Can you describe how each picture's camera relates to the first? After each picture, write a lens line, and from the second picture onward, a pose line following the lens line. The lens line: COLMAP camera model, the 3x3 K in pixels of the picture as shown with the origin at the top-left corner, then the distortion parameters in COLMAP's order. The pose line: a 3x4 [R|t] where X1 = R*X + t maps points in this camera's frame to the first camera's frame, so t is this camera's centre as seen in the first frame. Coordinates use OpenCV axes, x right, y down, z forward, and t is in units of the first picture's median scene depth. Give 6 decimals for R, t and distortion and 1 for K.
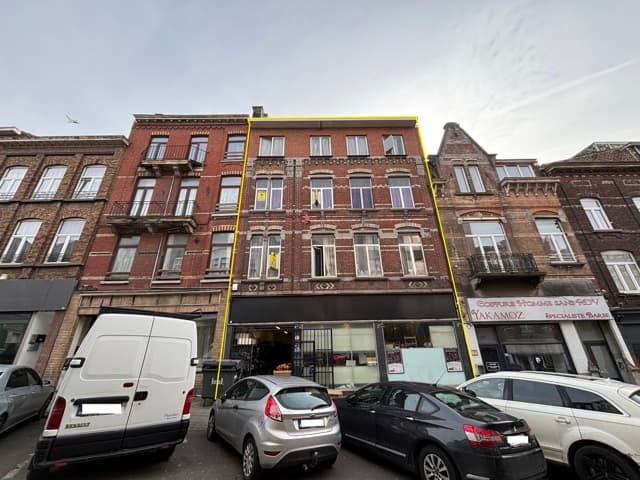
lens RADIAL K [[256.3, 0, 320.1], [0, 256.3, 240.8], [0, 0, 1]] dist [-0.001507, -0.000654]
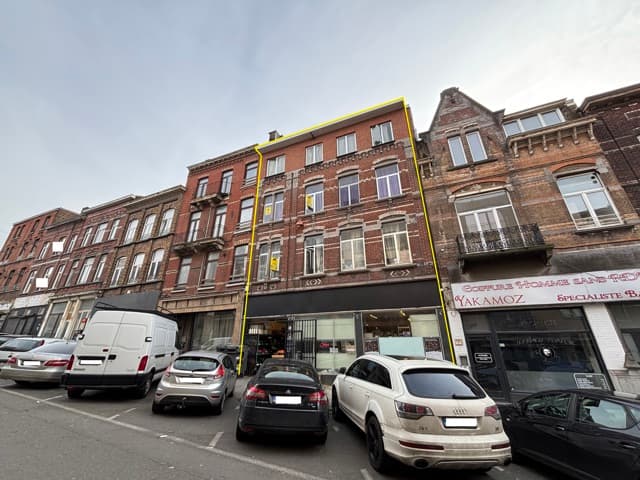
lens RADIAL K [[256.3, 0, 318.6], [0, 256.3, 239.6], [0, 0, 1]] dist [-0.001507, -0.000654]
pose [[0.917396, -0.138676, -0.373034, 0.446509], [0.141983, 0.989692, -0.018743, 0.015061], [0.371788, -0.035770, 0.927628, -0.021594]]
